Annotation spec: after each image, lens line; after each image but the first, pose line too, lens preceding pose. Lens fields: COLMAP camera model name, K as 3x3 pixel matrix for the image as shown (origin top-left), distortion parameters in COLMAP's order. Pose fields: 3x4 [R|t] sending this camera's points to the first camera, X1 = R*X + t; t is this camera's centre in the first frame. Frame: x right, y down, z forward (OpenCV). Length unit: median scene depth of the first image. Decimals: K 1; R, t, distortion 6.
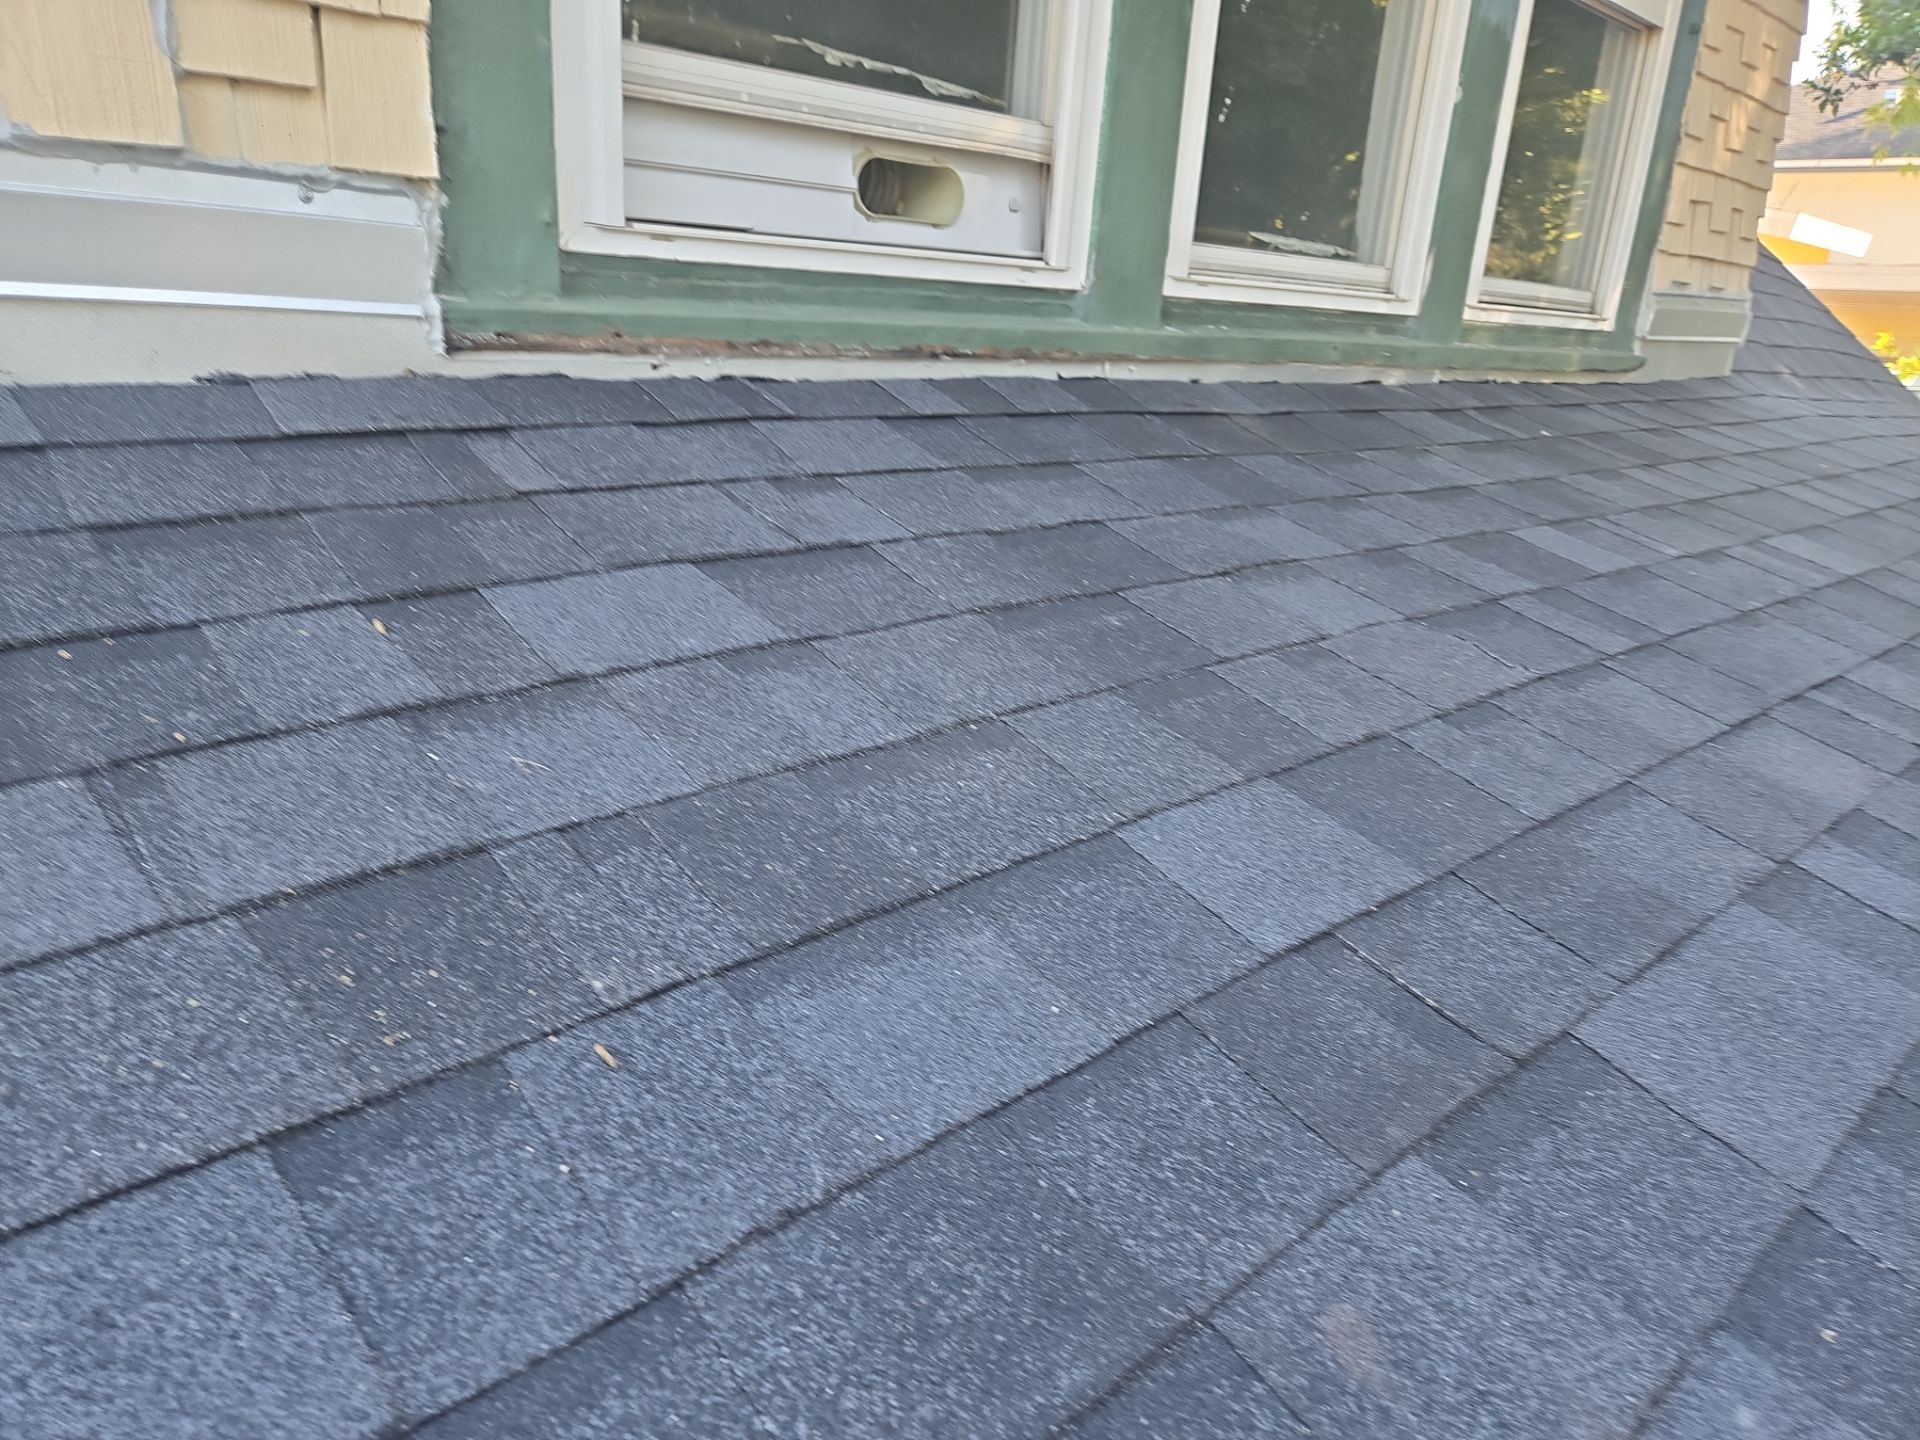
lens RADIAL K [[1272.1, 0, 922.4], [0, 1272.1, 713.2], [0, 0, 1]] dist [0.082815, -0.064556]
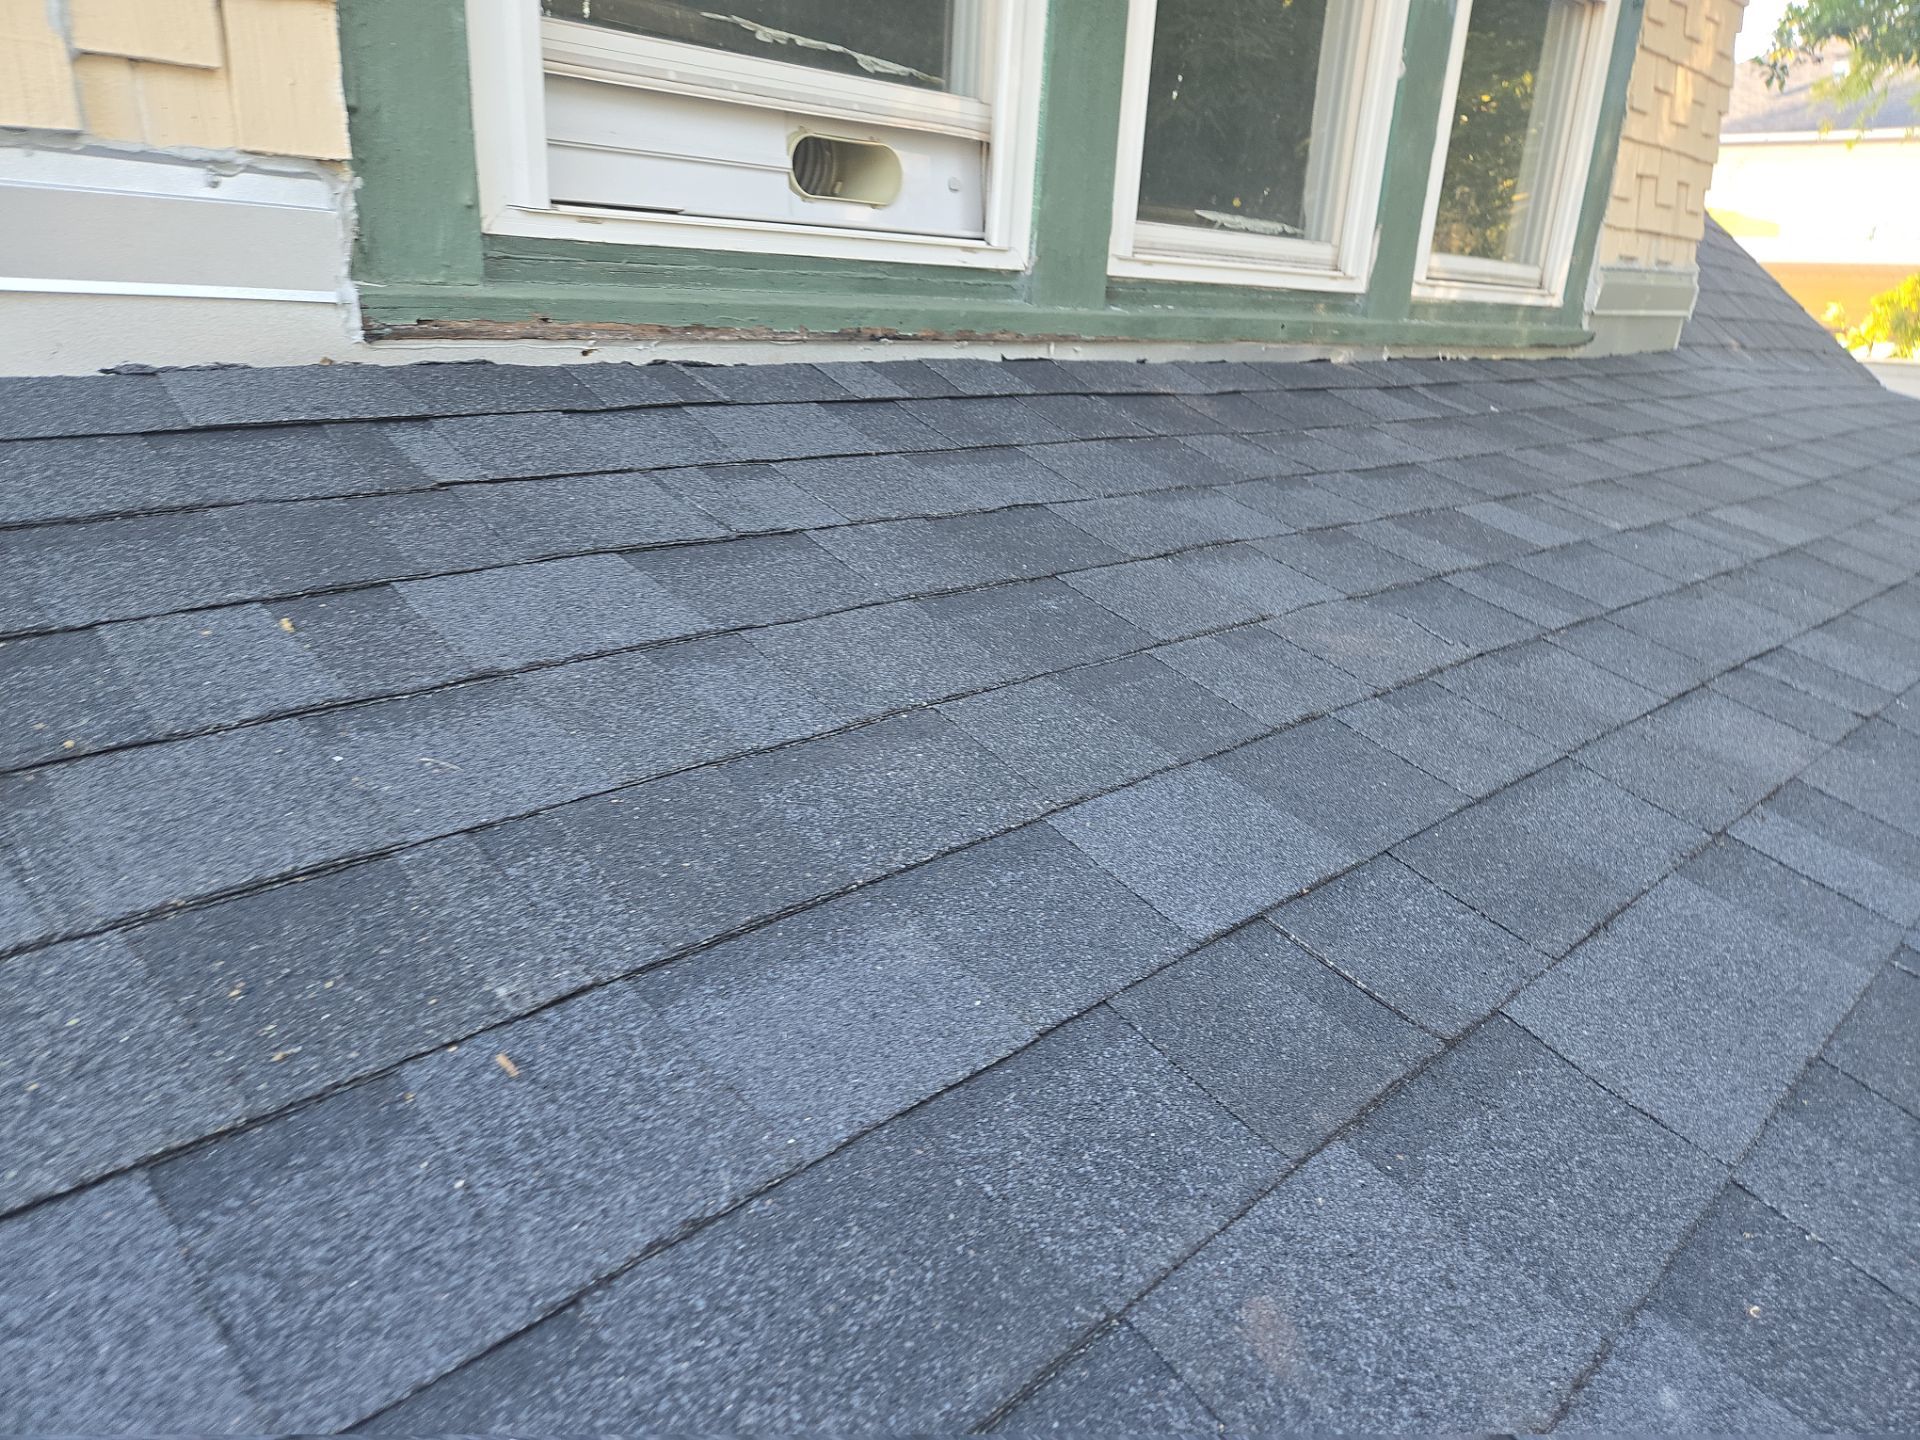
lens RADIAL K [[1272.1, 0, 922.4], [0, 1272.1, 713.2], [0, 0, 1]] dist [0.082815, -0.064556]
pose [[0.999541, -0.019630, 0.023055, 0.028154], [0.019362, 0.999743, 0.011763, -0.002356], [-0.023280, -0.011312, 0.999665, 0.014359]]
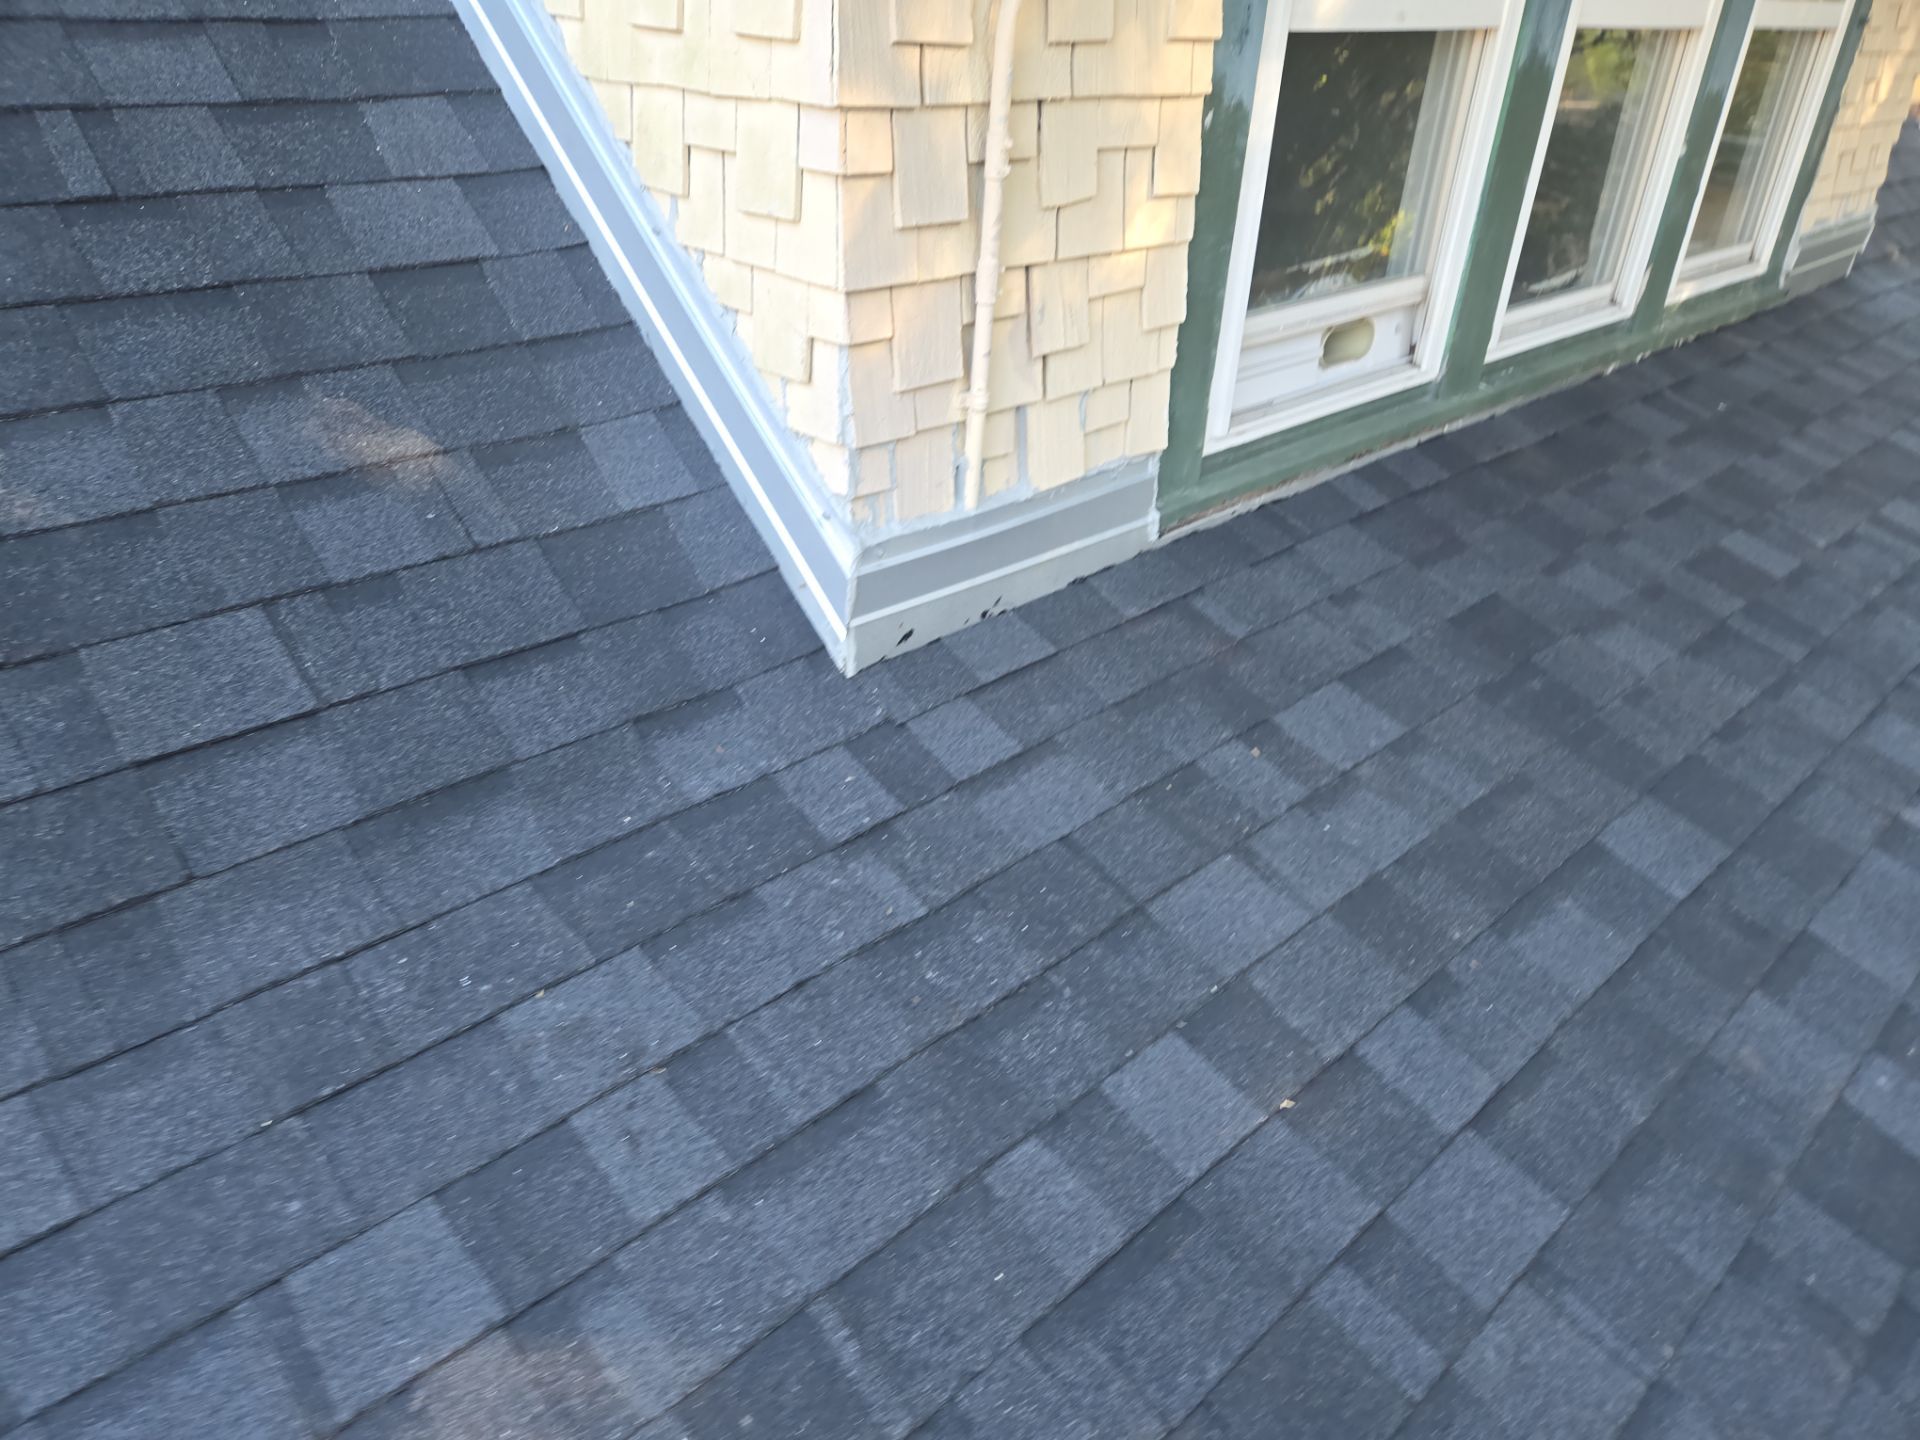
lens RADIAL K [[1272.1, 0, 922.4], [0, 1272.1, 713.2], [0, 0, 1]] dist [0.082815, -0.064556]
pose [[0.999825, -0.016604, -0.008584, -0.795046], [0.018048, 0.977036, 0.212306, -0.494502], [0.004861, -0.212424, 0.977165, -0.903270]]
